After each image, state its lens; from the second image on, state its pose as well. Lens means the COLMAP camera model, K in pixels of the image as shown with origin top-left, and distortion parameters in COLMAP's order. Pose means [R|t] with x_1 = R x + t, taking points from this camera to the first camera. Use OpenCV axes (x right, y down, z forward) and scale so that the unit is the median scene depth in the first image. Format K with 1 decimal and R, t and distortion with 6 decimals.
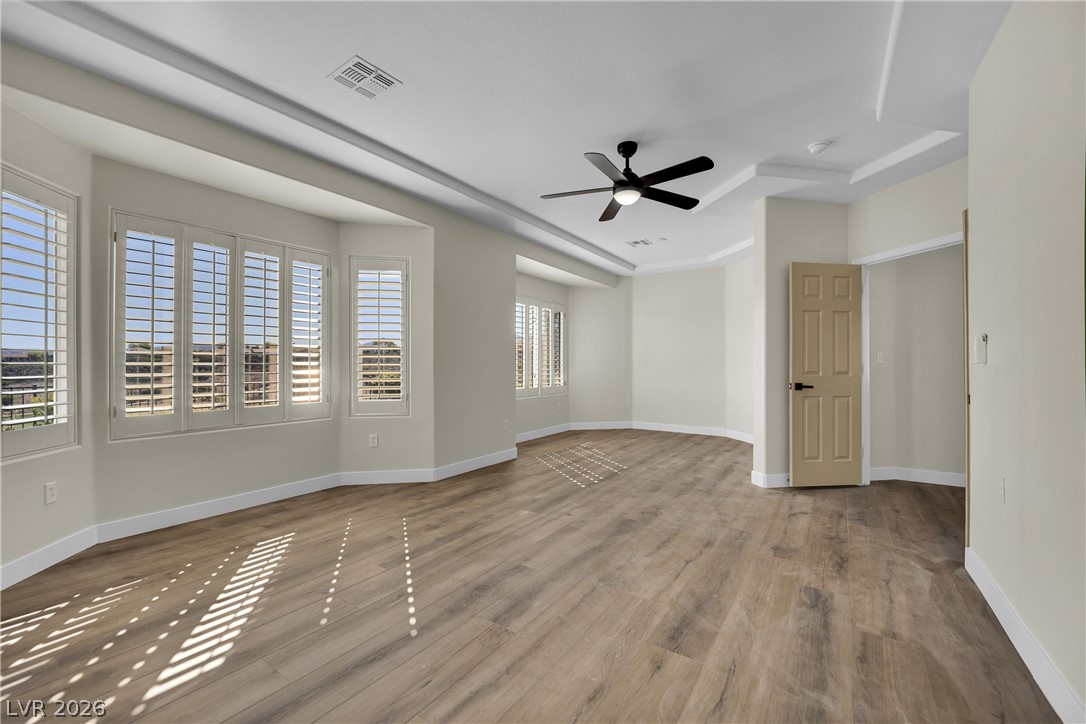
lens RADIAL K [[454.2, 0, 538.6], [0, 454.2, 363.5], [0, 0, 1]] dist [-0.022059, 0.000311]
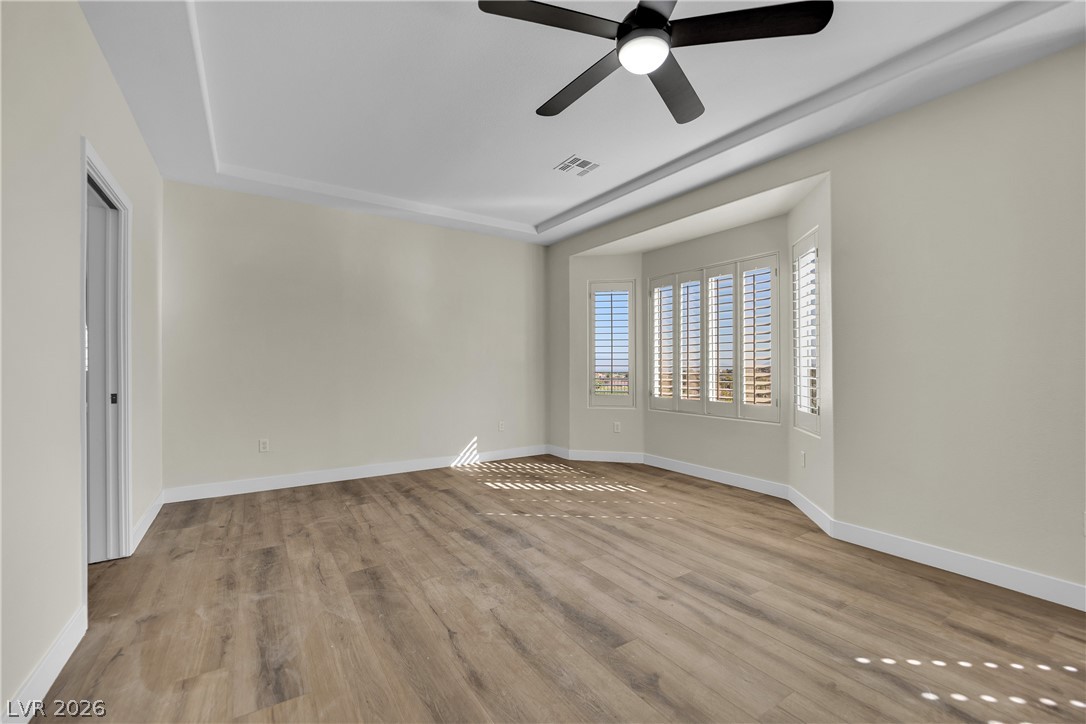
lens RADIAL K [[454.2, 0, 539.1], [0, 454.2, 363.6], [0, 0, 1]] dist [-0.022059, 0.000311]
pose [[-0.401535, -0.006906, -0.915818, 1.102778], [-0.002952, 0.999976, -0.006246, 0.003823], [0.915839, 0.000196, -0.401545, 1.654806]]
